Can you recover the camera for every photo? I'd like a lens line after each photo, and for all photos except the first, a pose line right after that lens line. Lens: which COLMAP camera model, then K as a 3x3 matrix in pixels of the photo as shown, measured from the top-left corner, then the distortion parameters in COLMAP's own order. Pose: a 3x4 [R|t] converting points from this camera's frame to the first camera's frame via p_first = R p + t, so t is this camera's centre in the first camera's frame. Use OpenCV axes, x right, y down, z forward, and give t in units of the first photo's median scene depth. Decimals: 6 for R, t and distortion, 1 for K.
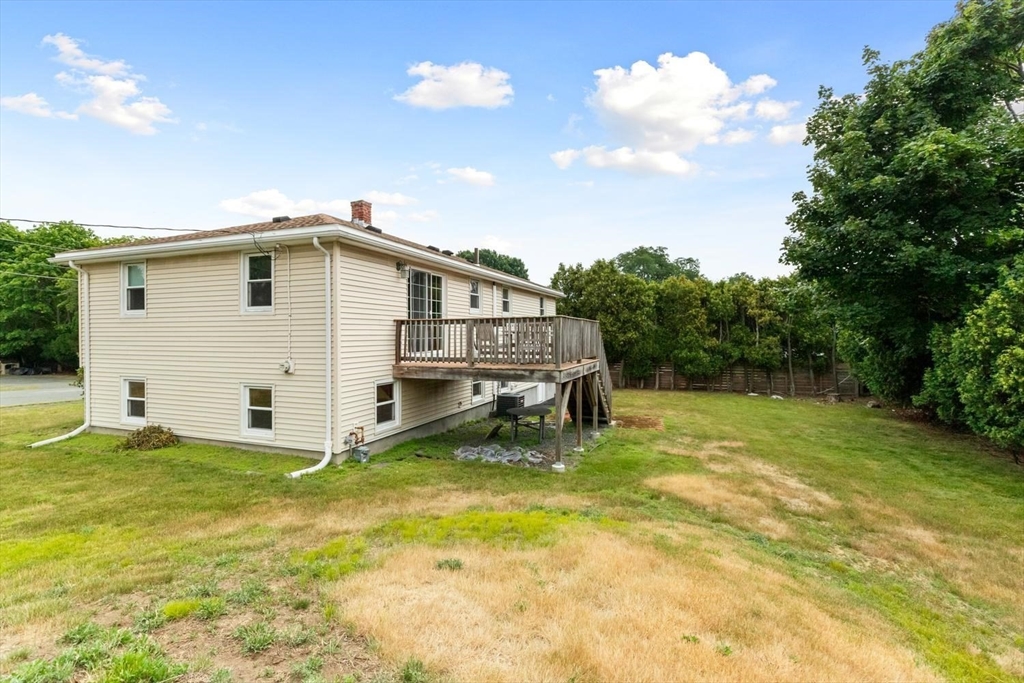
lens RADIAL K [[463.9, 0, 507.3], [0, 463.9, 339.9], [0, 0, 1]] dist [0.005006, -0.000234]
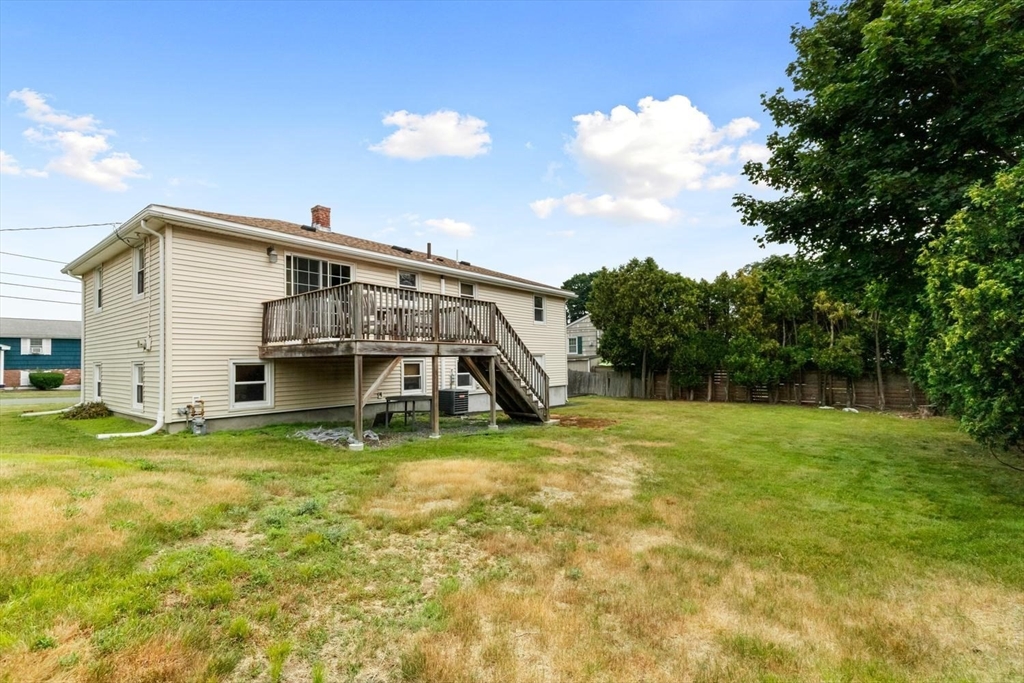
lens RADIAL K [[456.0, 0, 499.7], [0, 456.0, 352.8], [0, 0, 1]] dist [0.000875, -0.000375]
pose [[0.957857, -0.015138, -0.286847, 0.481533], [0.007987, 0.999628, -0.026085, 0.086182], [0.287135, 0.022695, 0.957621, 0.156909]]
